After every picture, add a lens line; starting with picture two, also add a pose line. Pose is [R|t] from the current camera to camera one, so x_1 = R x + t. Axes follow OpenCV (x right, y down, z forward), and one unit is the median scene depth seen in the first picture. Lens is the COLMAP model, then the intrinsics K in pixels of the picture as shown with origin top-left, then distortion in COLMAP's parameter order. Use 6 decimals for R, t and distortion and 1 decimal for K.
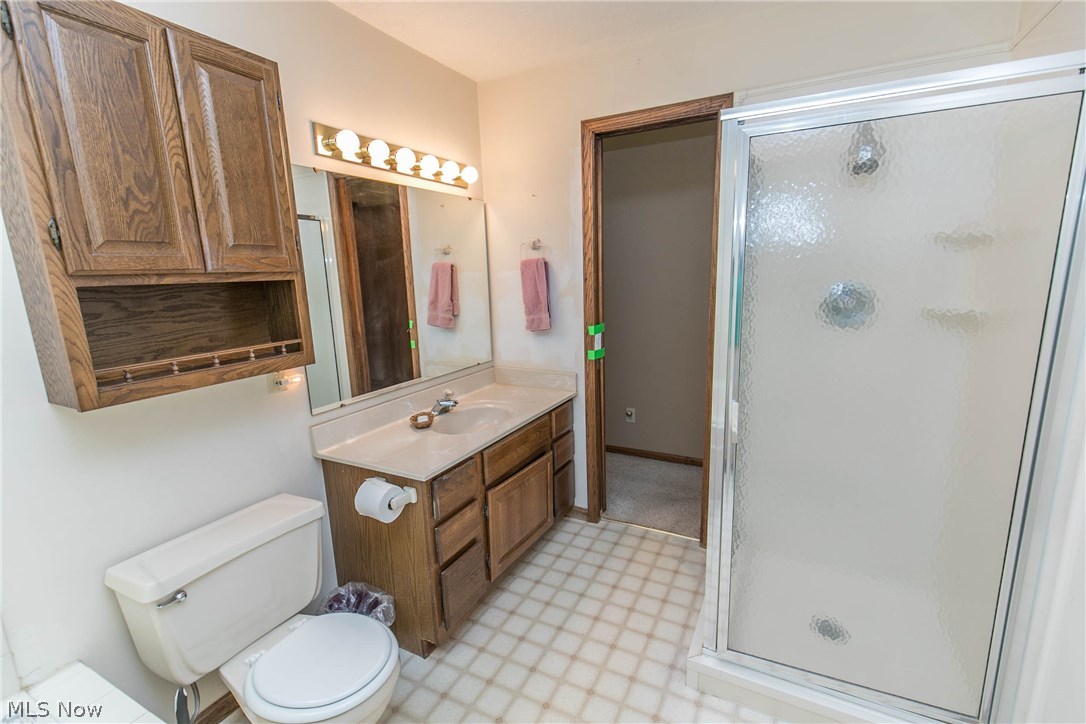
lens RADIAL K [[483.4, 0, 543.0], [0, 483.4, 362.0], [0, 0, 1]] dist [-0.000711, 0.000002]
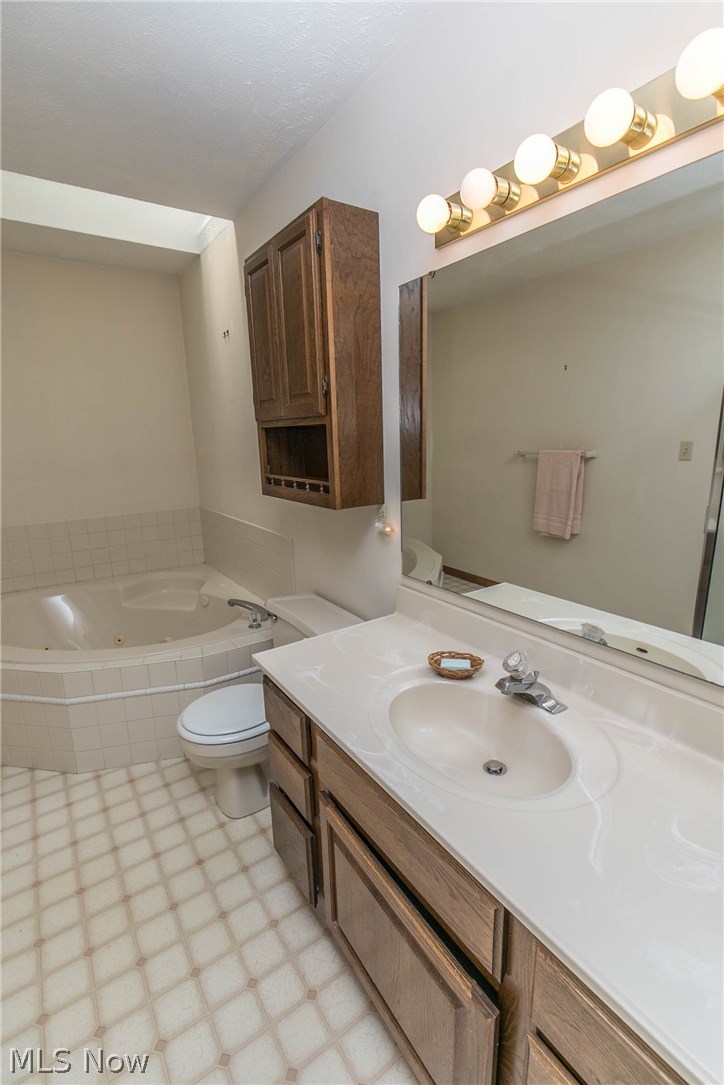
lens RADIAL K [[483.0, 0, 362.0], [0, 483.0, 542.5], [0, 0, 1]] dist [-0.000711, 0.000002]
pose [[-0.470545, 0.235357, -0.850408, 0.382481], [-0.132297, 0.934059, 0.331710, -0.286414], [0.872402, 0.268591, -0.408380, 1.557185]]
